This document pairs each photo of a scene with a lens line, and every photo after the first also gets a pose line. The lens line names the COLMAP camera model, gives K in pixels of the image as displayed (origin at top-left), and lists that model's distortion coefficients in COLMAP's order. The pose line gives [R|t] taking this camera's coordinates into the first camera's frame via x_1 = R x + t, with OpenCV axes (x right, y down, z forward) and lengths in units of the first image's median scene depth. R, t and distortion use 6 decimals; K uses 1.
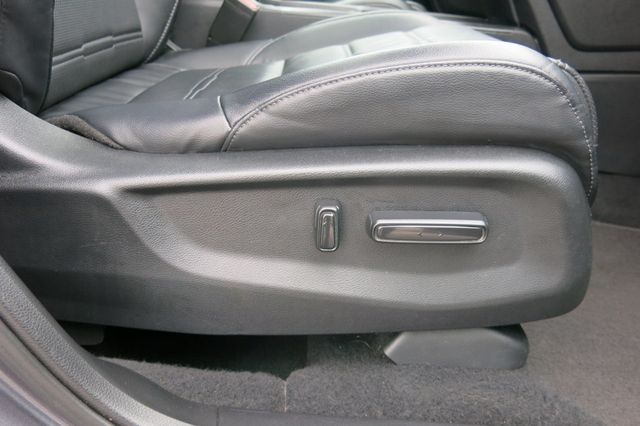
lens RADIAL K [[532.7, 0, 320.0], [0, 532.7, 213.0], [0, 0, 1]] dist [-0.015482, -0.011670]
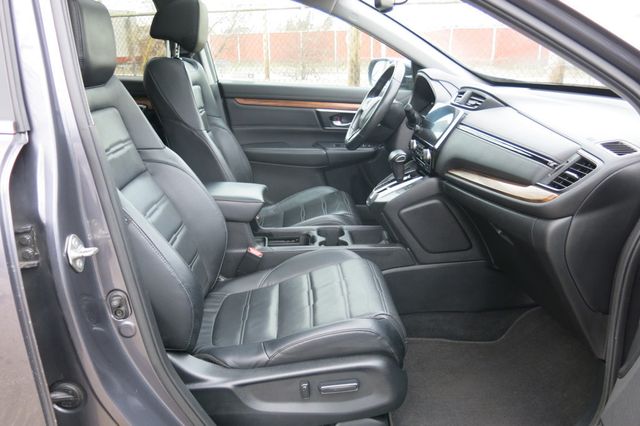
lens RADIAL K [[532.7, 0, 320.0], [0, 532.7, 213.0], [0, 0, 1]] dist [-0.015482, -0.011670]
pose [[0.994722, -0.099057, 0.026744, 0.112258], [0.101625, 0.987088, -0.123814, -0.555660], [-0.014134, 0.125878, 0.991945, -1.996432]]
